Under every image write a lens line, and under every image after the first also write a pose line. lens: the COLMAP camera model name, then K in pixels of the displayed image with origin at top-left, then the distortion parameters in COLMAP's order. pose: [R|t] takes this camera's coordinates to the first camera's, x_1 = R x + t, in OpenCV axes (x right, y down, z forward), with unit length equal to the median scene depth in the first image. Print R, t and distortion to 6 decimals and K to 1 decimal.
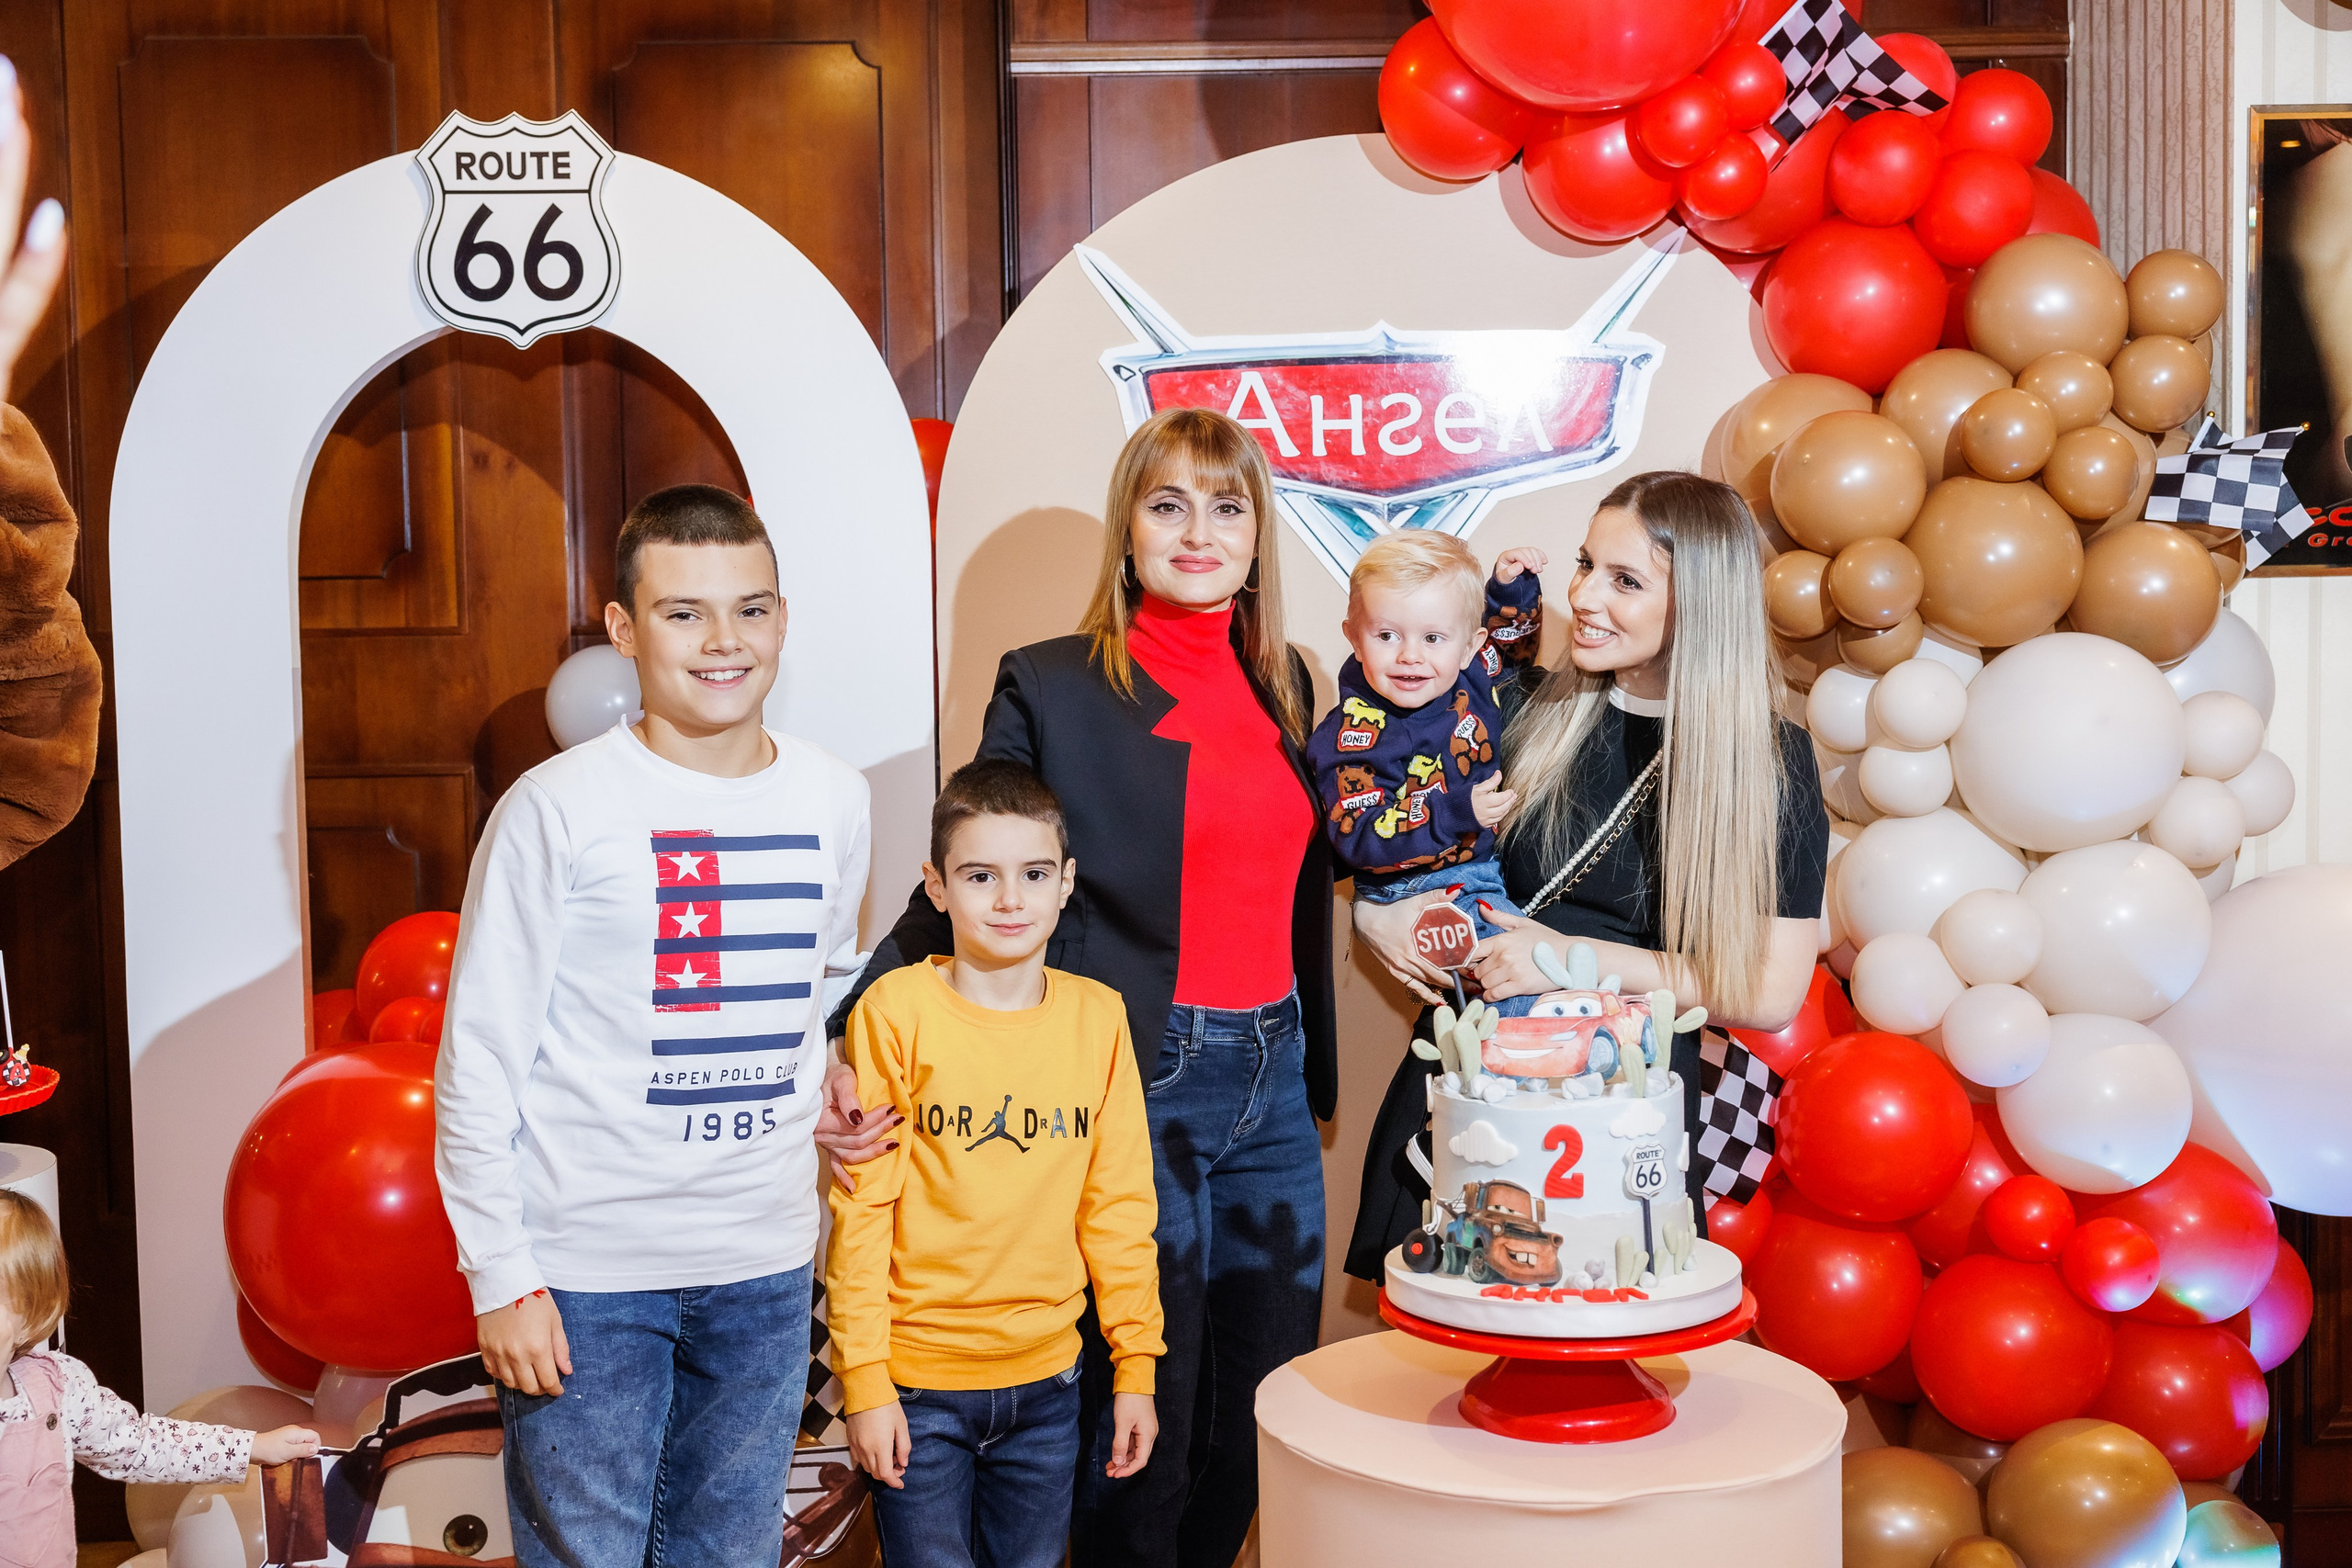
lens RADIAL K [[2596.5, 0, 1171.6], [0, 2596.5, 778.1], [0, 0, 1]] dist [0.028112, 0.000000]
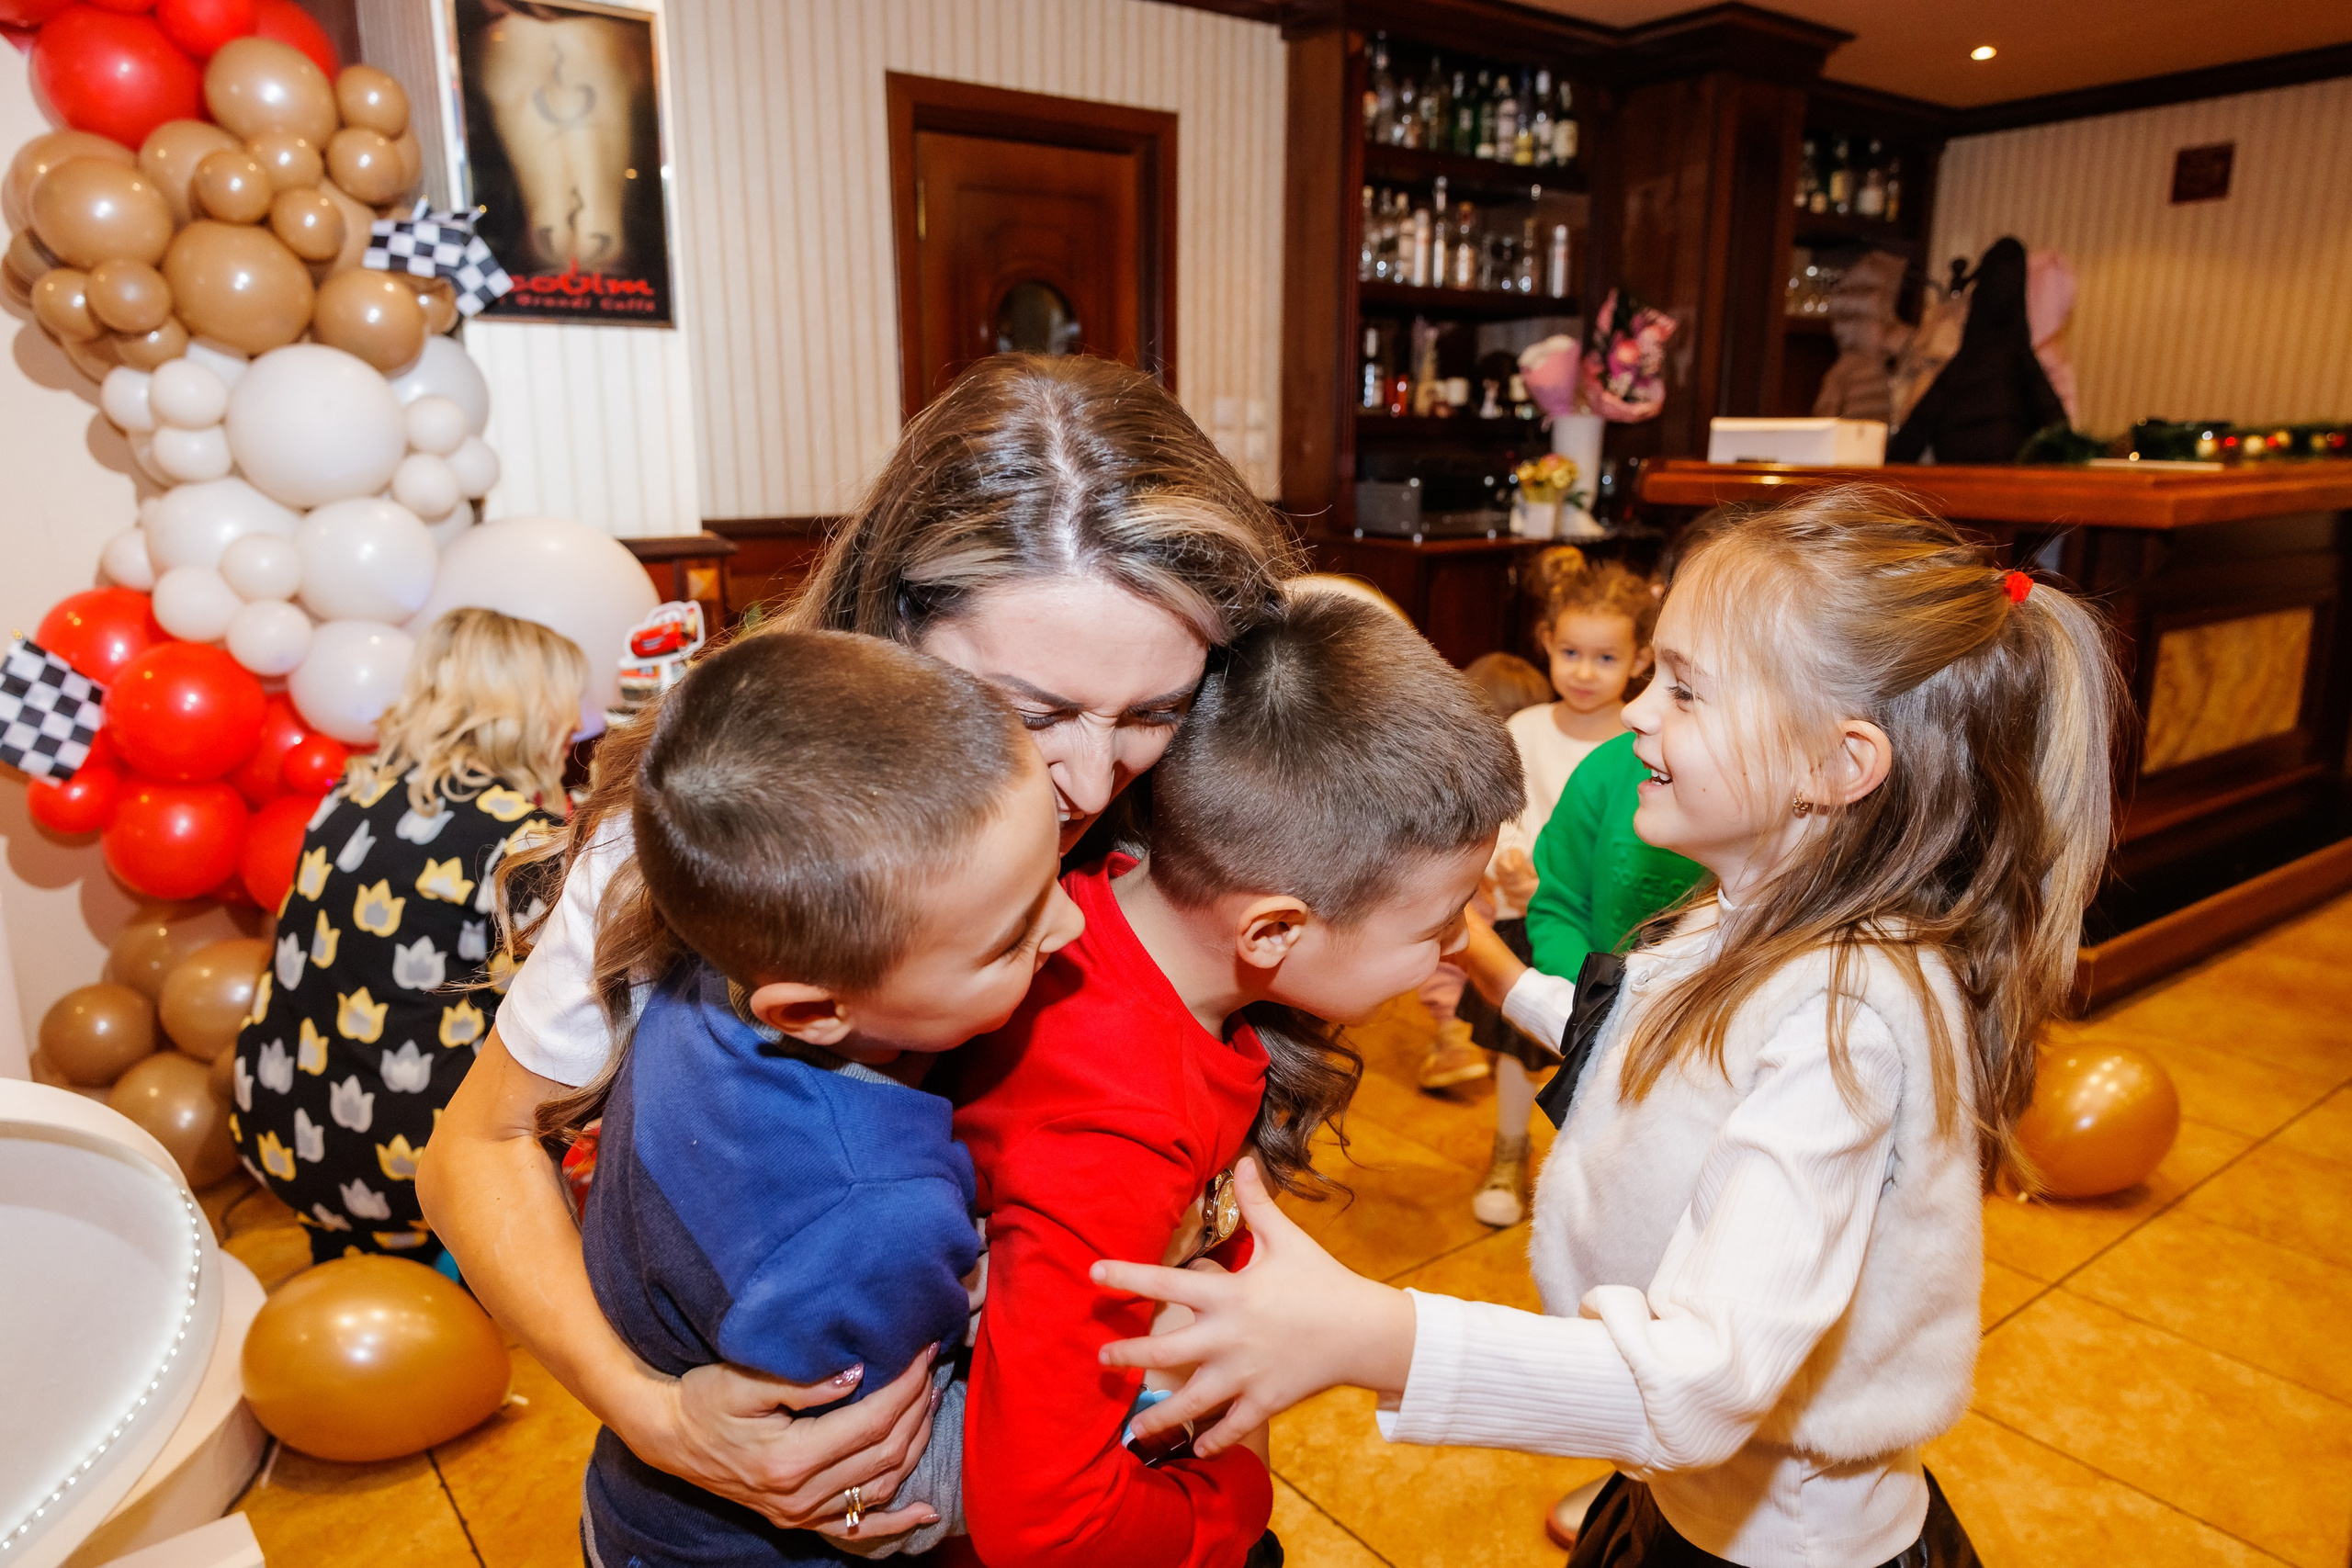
lens RADIAL K [[1561.2, 0, 1145.3], [0, 1561.2, 787.4], [0, 0, 1]] dist [0.026862, -0.007090]
pose [[0.824514, -0.110582, 0.554930, 0.209832], [0.025582, 0.987000, 0.158672, 0.051607], [-0.565262, -0.116631, 0.816625, 0.037841]]
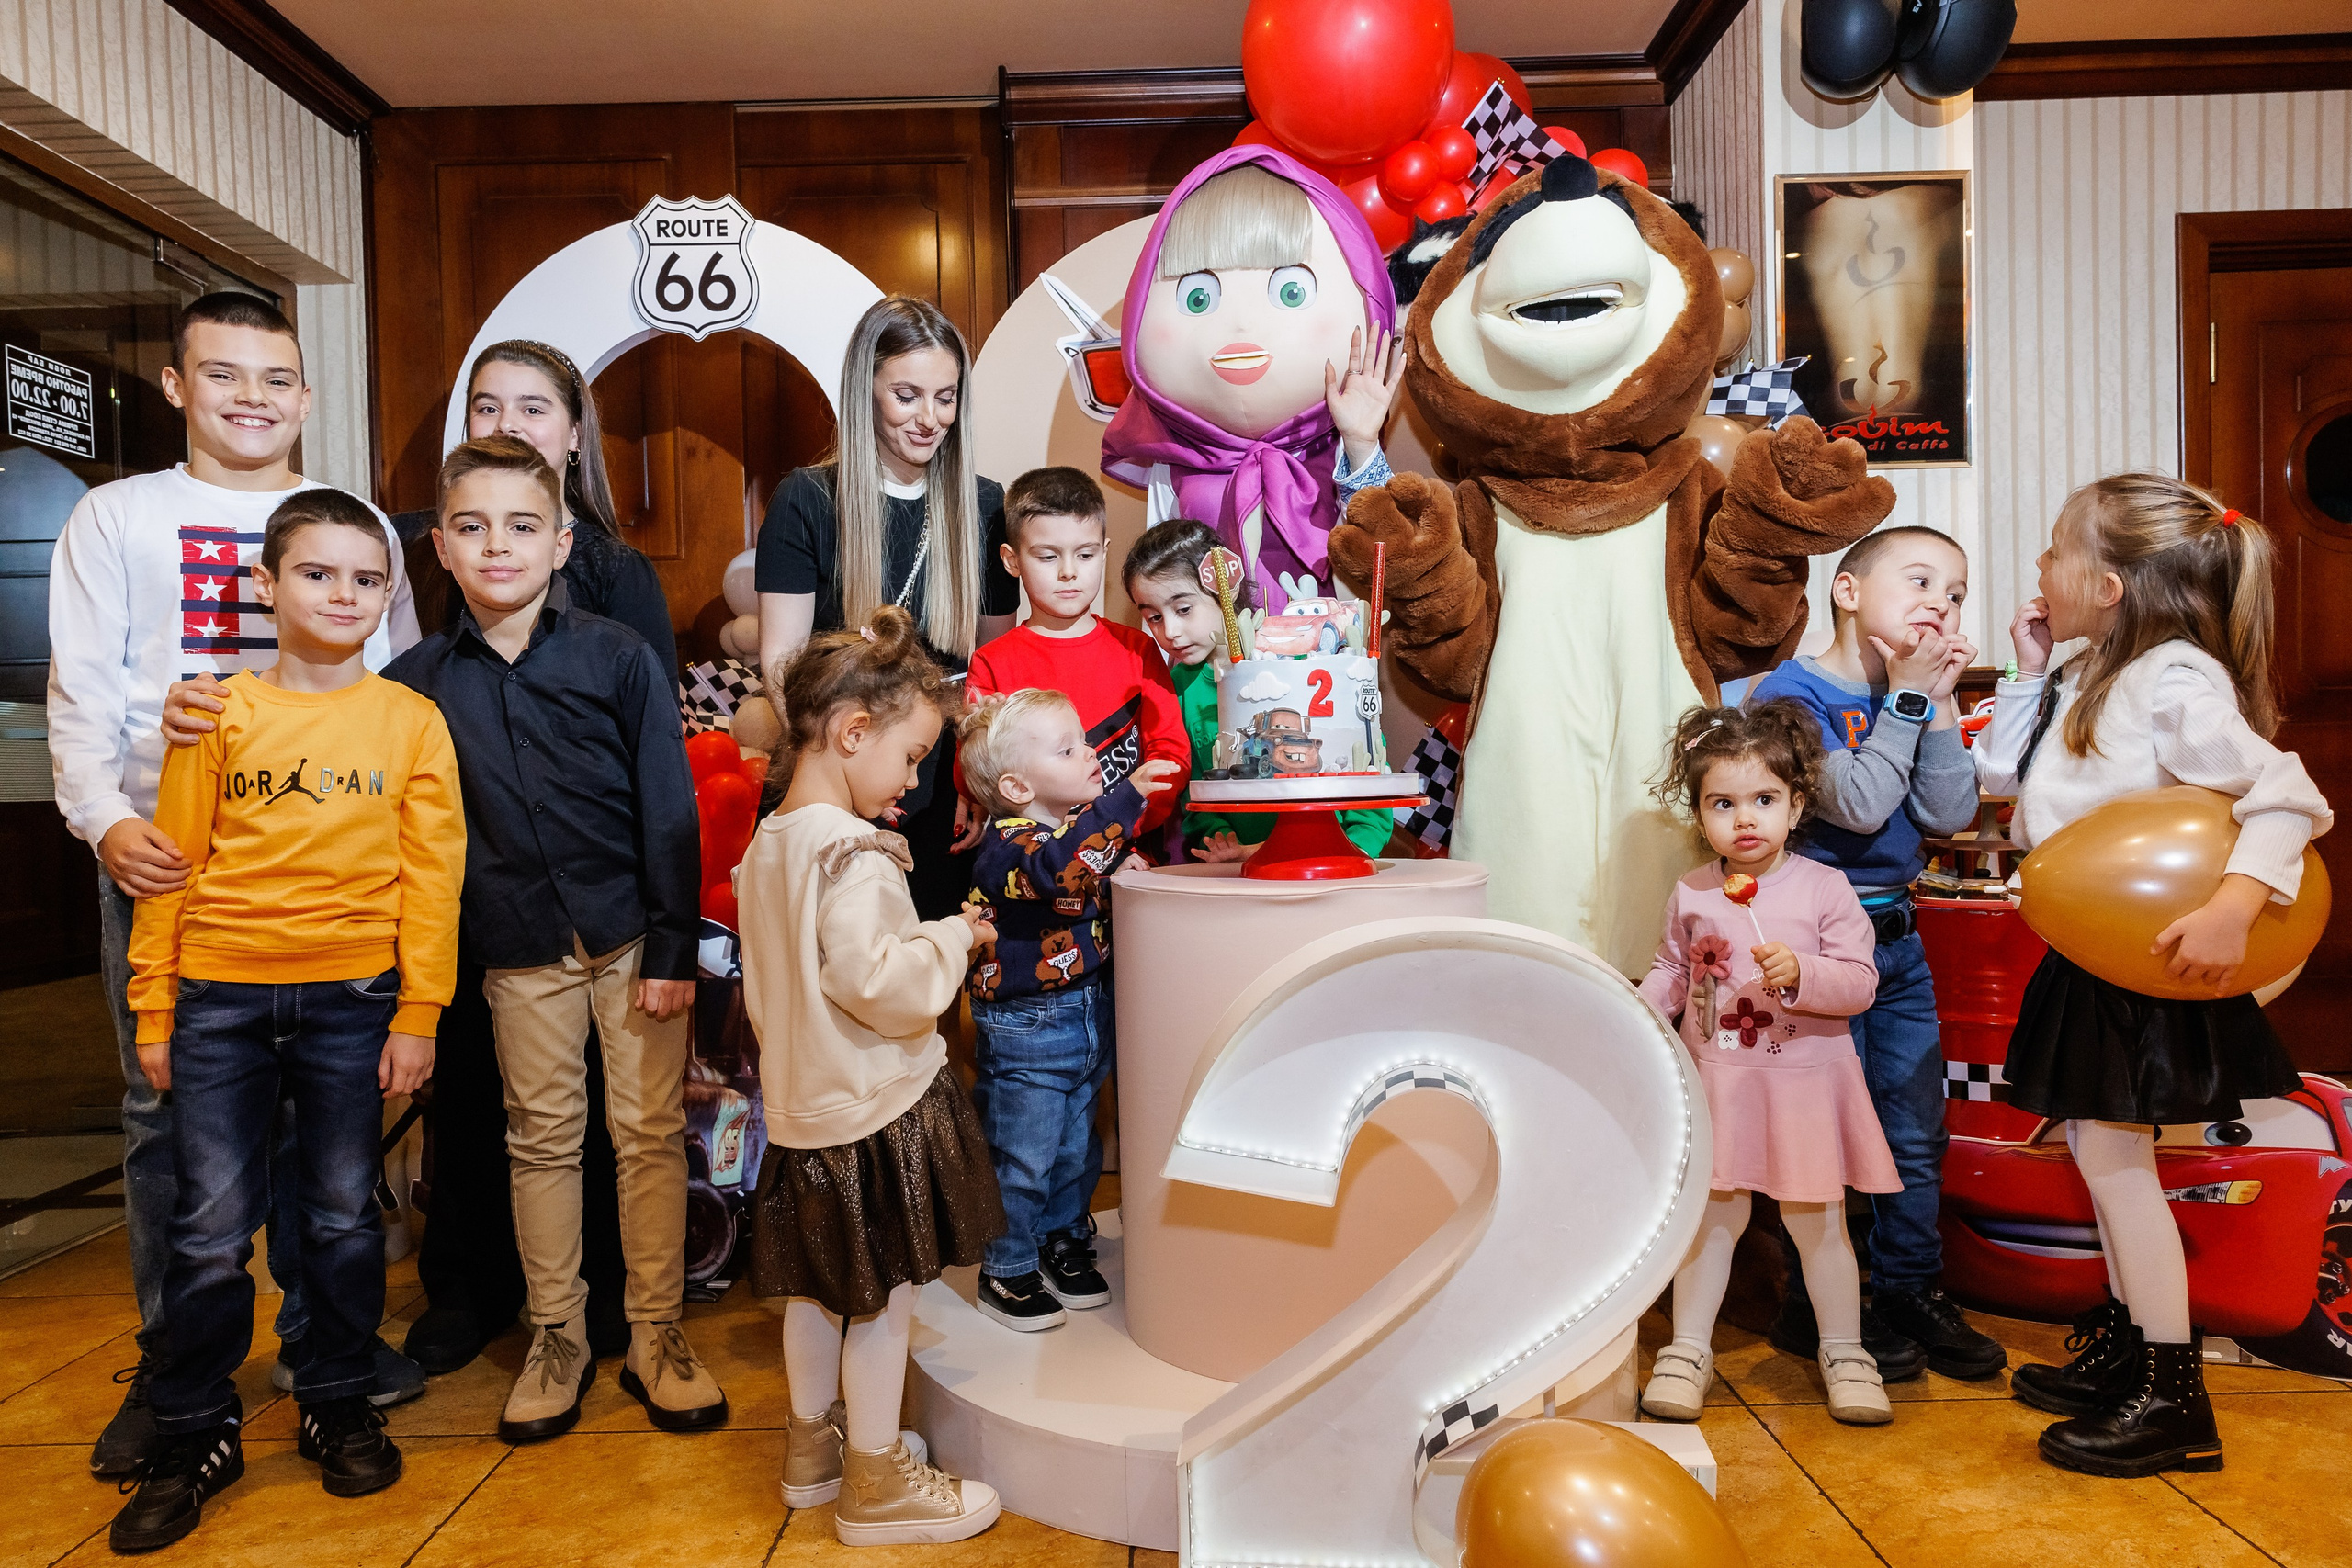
lens RADIAL K [[1561.2, 0, 1179.1], [0, 1561.2, 812.2], [0, 0, 1]] dist [0.026862, -0.007090]
pose [[0.999588, -0.009594, -0.027036, 0.073045], [0.008610, 0.999304, -0.036283, 0.166888], [0.027365, 0.036035, 0.998976, 0.046913]]
